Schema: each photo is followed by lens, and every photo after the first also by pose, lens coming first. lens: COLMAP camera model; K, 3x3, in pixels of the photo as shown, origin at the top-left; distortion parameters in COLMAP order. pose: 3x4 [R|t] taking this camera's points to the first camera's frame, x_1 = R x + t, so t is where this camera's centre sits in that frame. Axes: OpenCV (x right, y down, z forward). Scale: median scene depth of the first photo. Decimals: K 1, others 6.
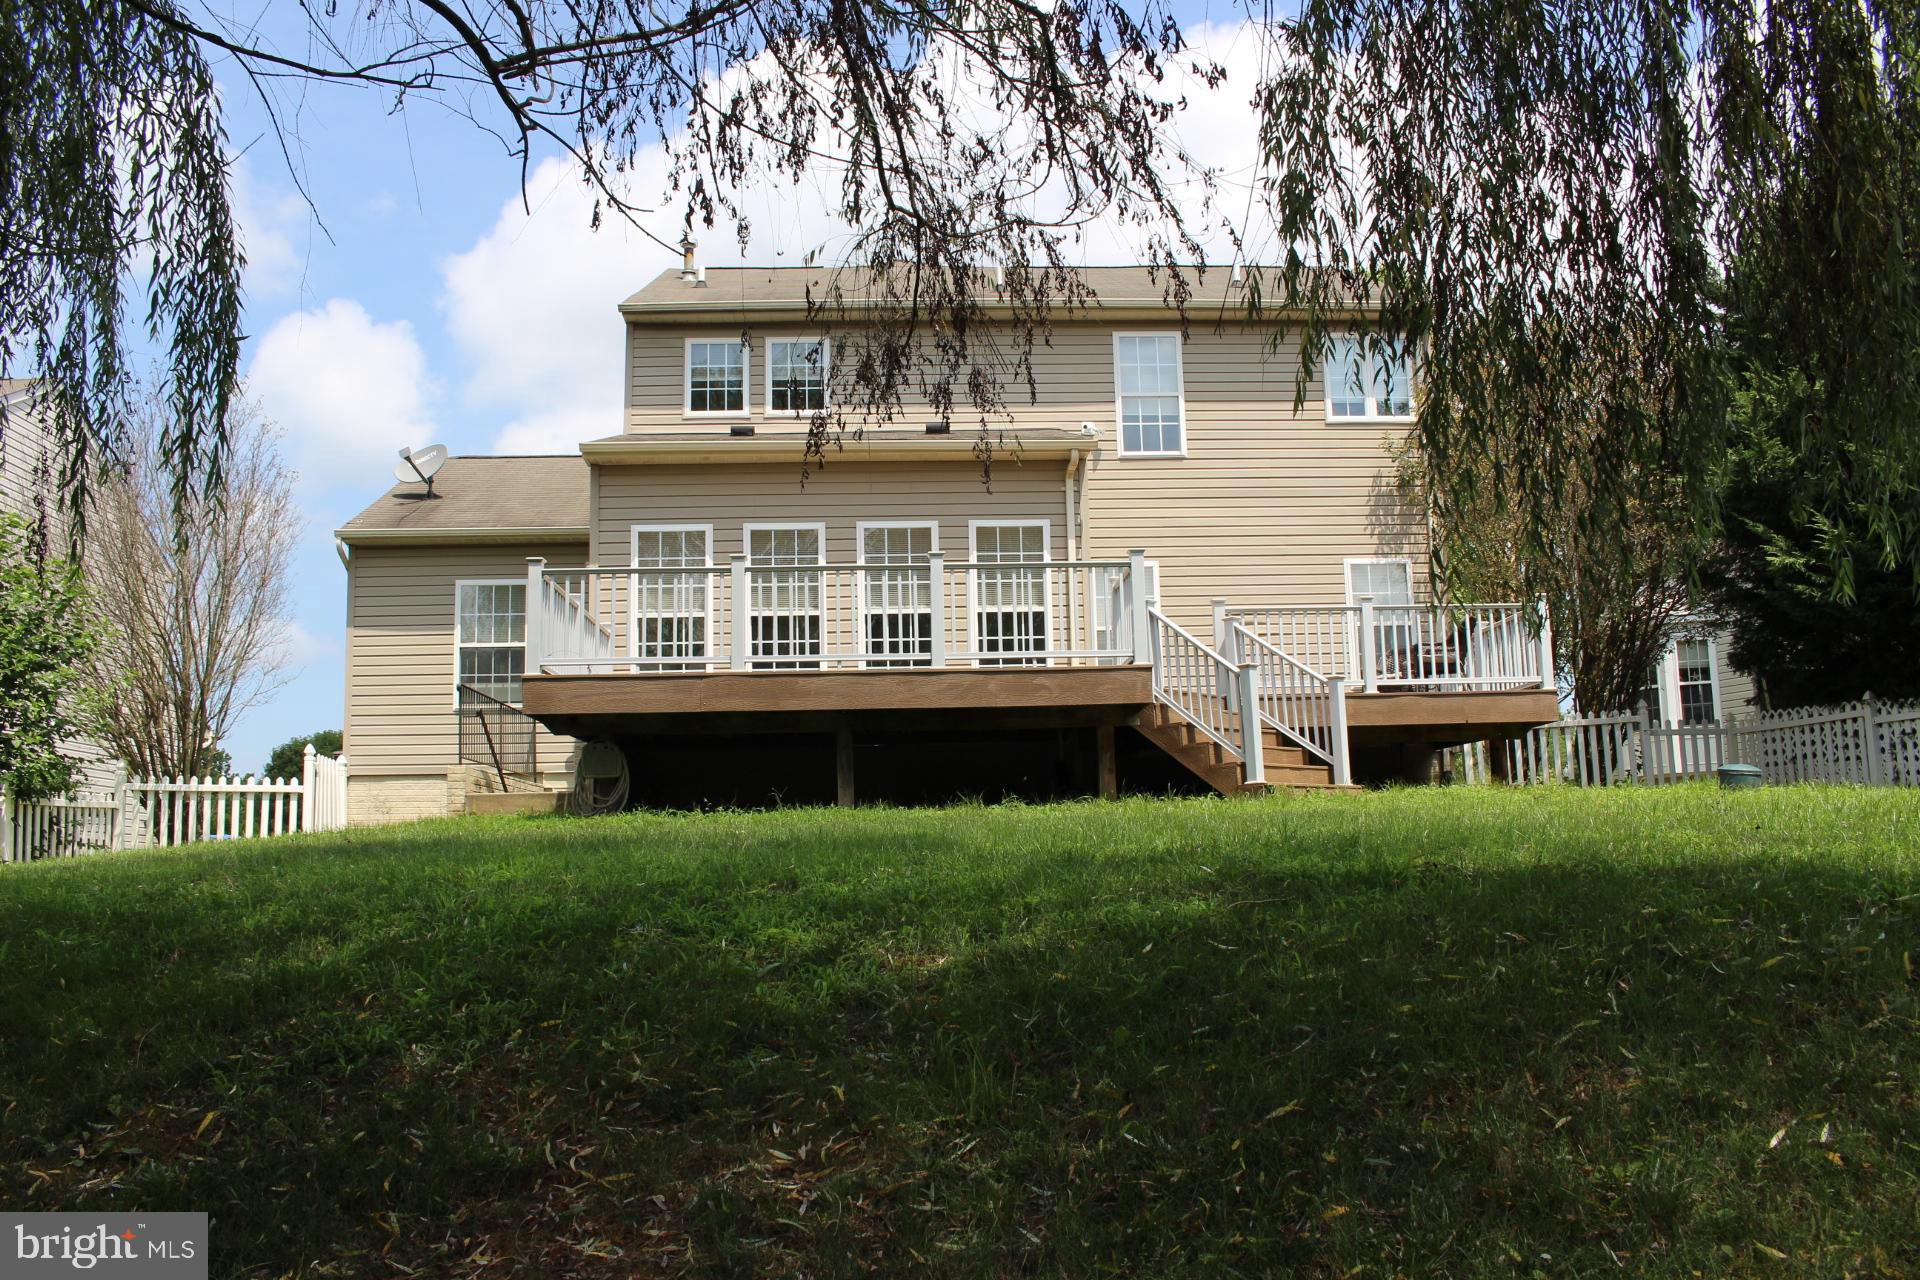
lens RADIAL K [[1602.8, 0, 960.0], [0, 1602.8, 640.0], [0, 0, 1]] dist [-0.150056, 0.117185]
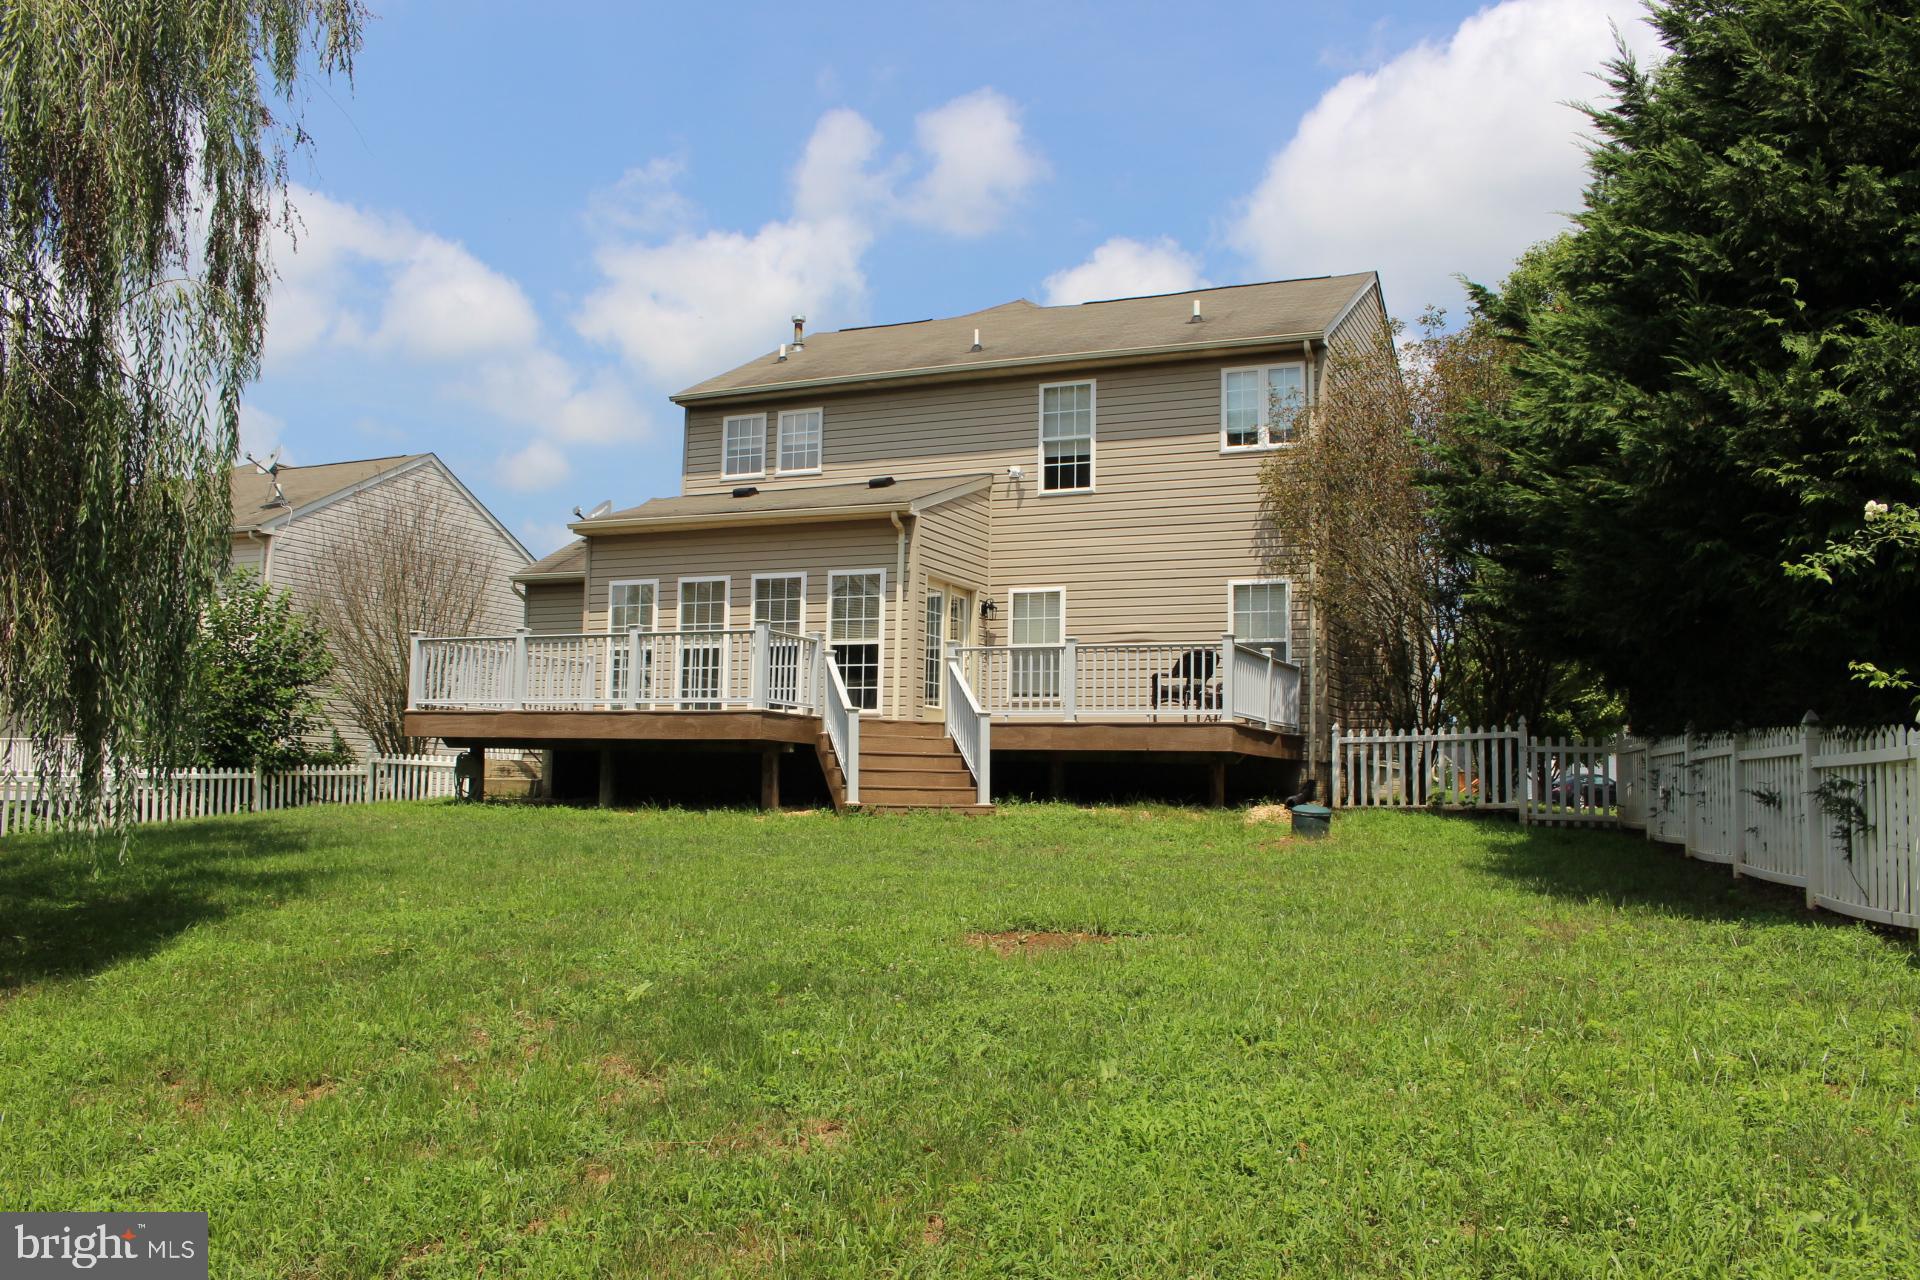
lens RADIAL K [[1602.8, 0, 960.0], [0, 1602.8, 640.0], [0, 0, 1]] dist [-0.150056, 0.117185]
pose [[0.888069, -0.002711, -0.459702, 0.577881], [0.026111, 0.998666, 0.044552, -0.063670], [0.458968, -0.051569, 0.886955, -0.049577]]
